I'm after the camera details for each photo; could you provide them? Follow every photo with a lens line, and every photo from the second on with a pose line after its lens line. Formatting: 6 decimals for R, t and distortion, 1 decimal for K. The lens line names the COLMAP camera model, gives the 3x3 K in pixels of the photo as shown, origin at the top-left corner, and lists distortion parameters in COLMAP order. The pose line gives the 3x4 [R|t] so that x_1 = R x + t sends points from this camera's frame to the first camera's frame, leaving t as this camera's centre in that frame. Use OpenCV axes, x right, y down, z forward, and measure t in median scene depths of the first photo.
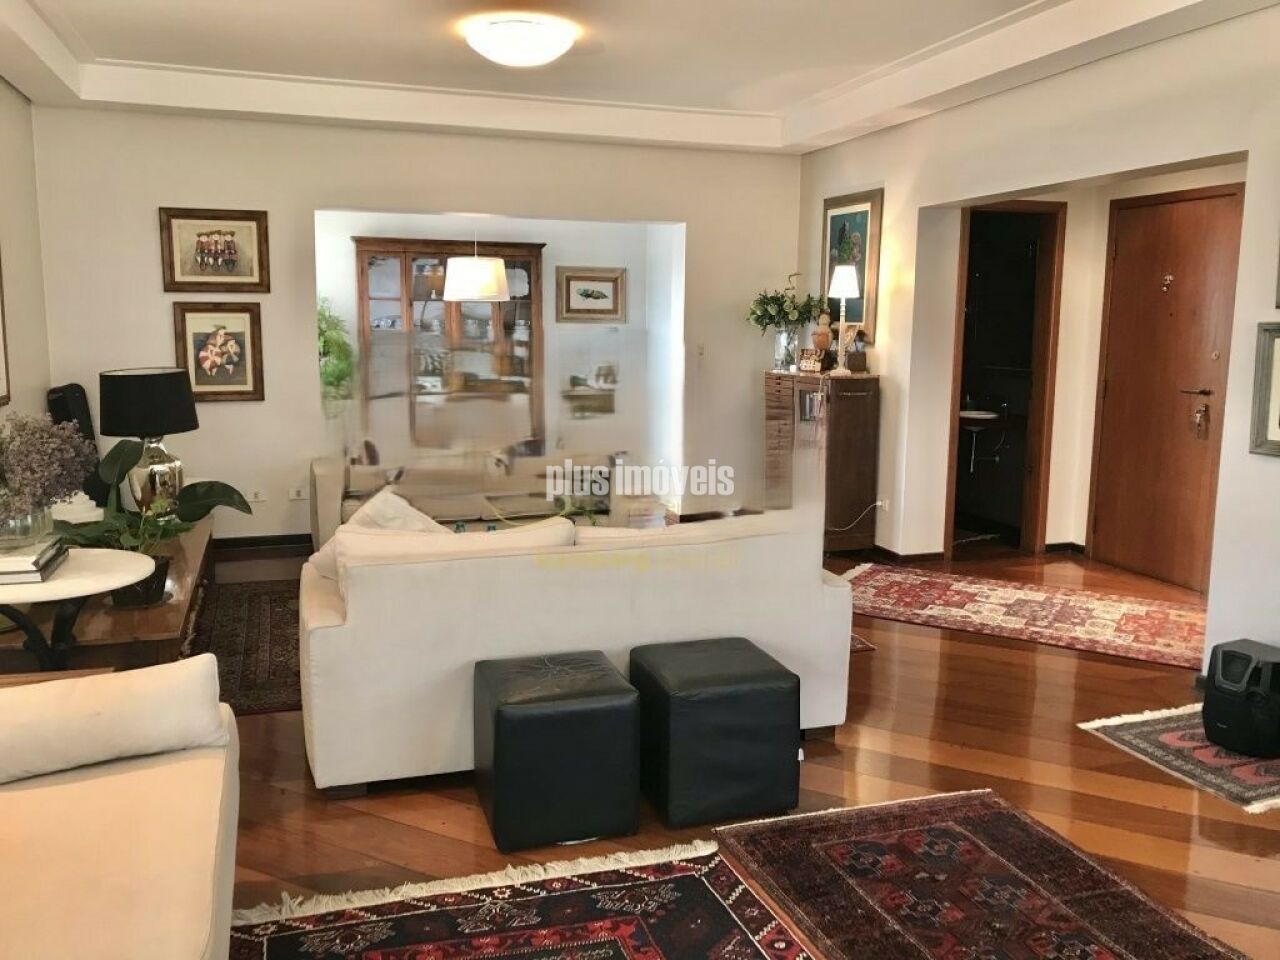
lens RADIAL K [[1065.9, 0, 638.6], [0, 1065.9, 480.1], [0, 0, 1]] dist [0.008253, 0.005027]
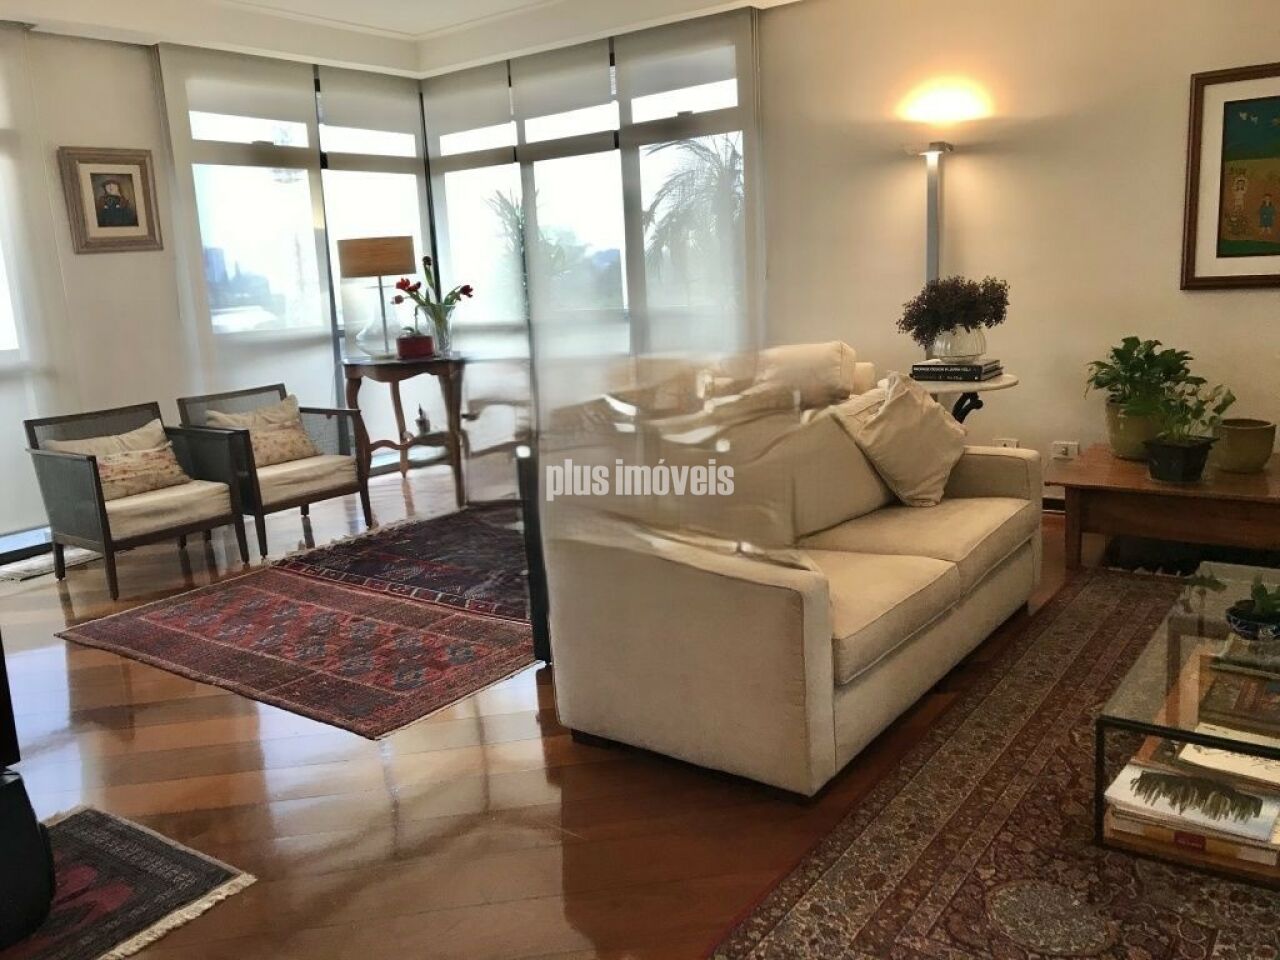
lens RADIAL K [[1065.9, 0, 638.4], [0, 1065.9, 478.7], [0, 0, 1]] dist [0.008253, 0.005027]
pose [[-0.818708, 0.148770, -0.554603, 0.581361], [-0.034944, 0.951155, 0.306728, -0.204073], [0.573145, 0.270501, -0.773520, 1.664401]]
